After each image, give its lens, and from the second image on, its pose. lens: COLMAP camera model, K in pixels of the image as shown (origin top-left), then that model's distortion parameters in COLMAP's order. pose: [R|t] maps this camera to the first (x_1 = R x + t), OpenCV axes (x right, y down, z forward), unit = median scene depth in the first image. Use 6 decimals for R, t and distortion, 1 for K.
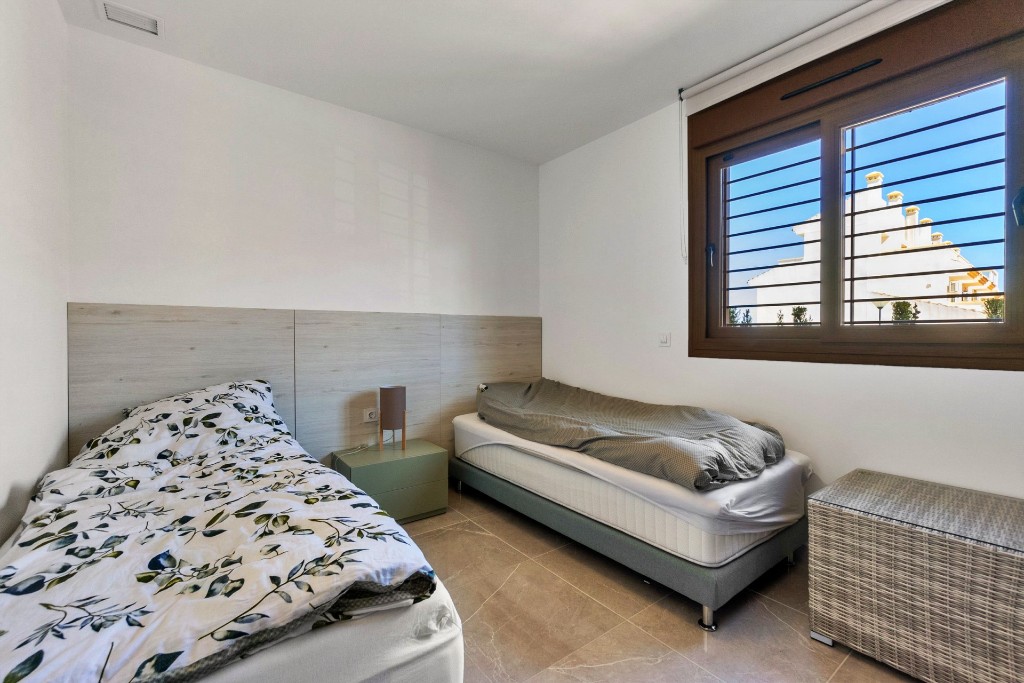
lens RADIAL K [[444.2, 0, 497.3], [0, 444.2, 337.0], [0, 0, 1]] dist [-0.003895, 0.000253]
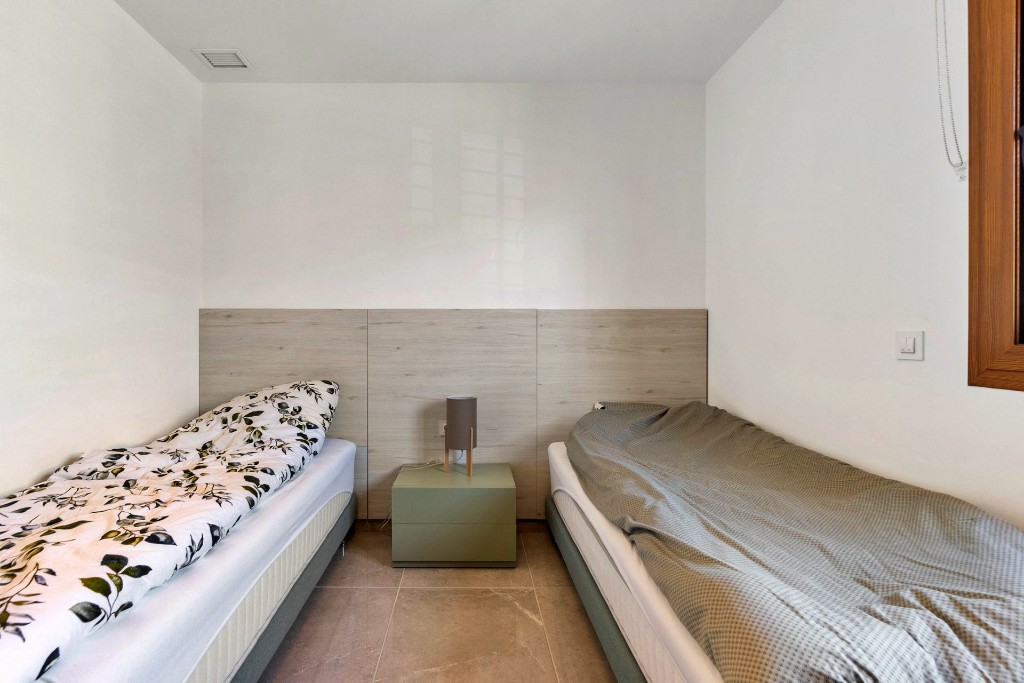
lens RADIAL K [[444.2, 0, 511.4], [0, 444.2, 337.2], [0, 0, 1]] dist [-0.003895, 0.000253]
pose [[0.807139, 0.002881, -0.590355, 0.338619], [-0.004303, 0.999990, -0.001002, -0.001098], [0.590346, 0.003349, 0.807143, 0.388477]]
